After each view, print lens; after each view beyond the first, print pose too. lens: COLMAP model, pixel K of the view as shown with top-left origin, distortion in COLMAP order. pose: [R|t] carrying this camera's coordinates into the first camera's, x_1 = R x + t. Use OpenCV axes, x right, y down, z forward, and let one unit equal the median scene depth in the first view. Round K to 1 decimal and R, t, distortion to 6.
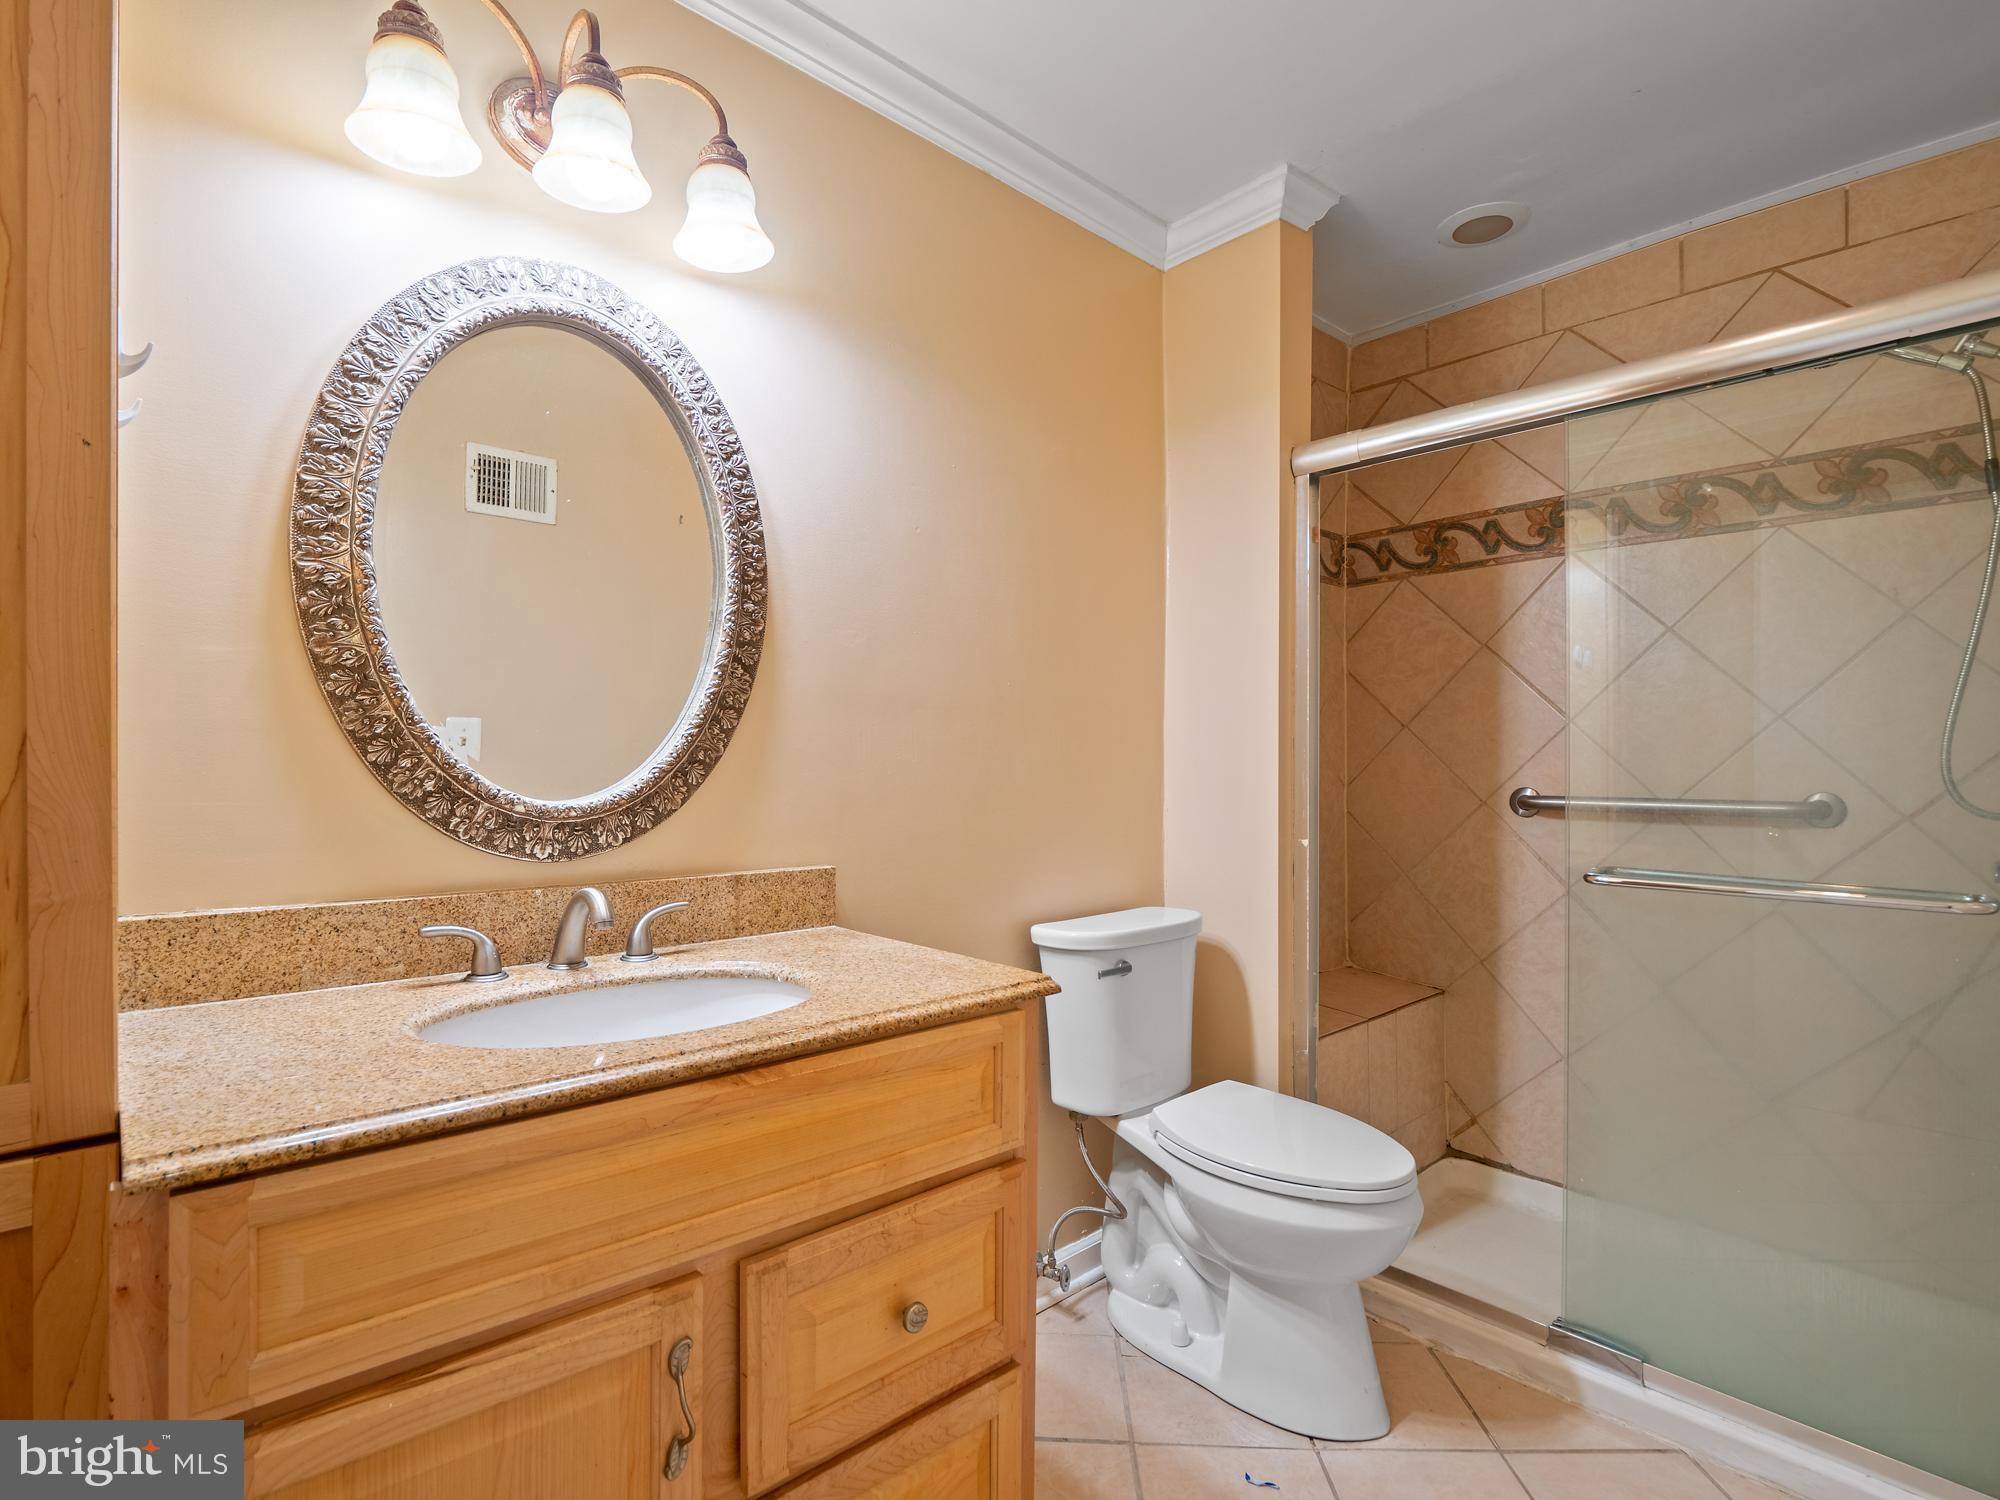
lens RADIAL K [[985.6, 0, 992.8], [0, 985.6, 749.7], [0, 0, 1]] dist [-0.008392, -0.002474]
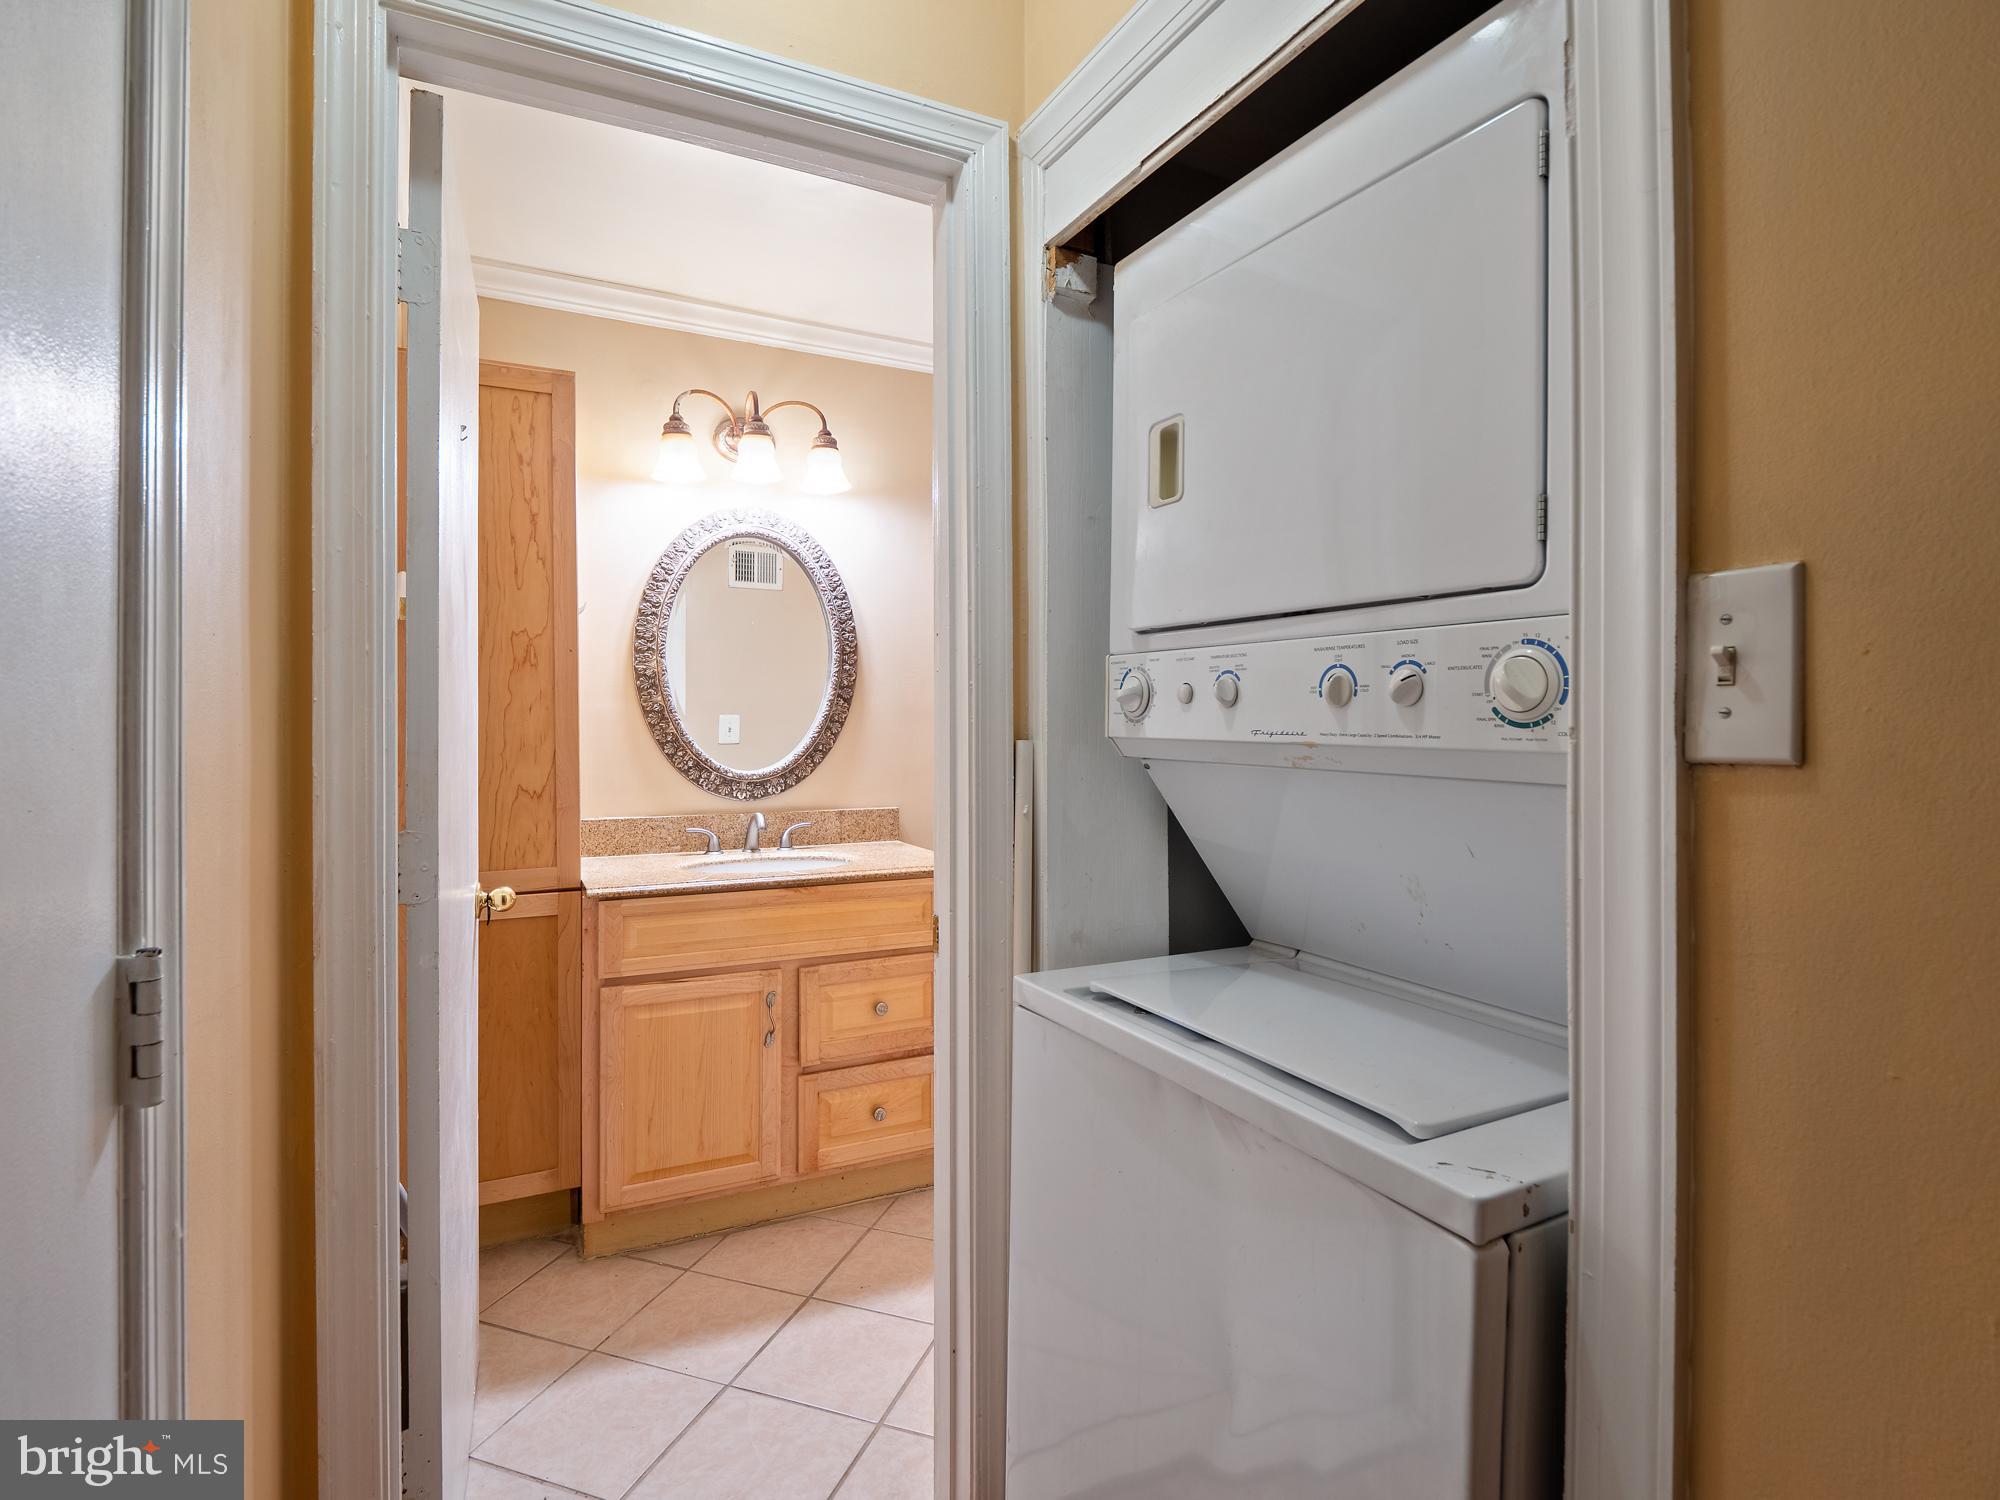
lens RADIAL K [[1024.5, 0, 1007.5], [0, 1024.5, 705.7], [0, 0, 1]] dist [0.006828, -0.000134]
pose [[0.962235, -0.008839, -0.272075, 0.708717], [0.008394, 0.999961, -0.002799, -0.078948], [0.272089, 0.000410, 0.962272, -0.974551]]
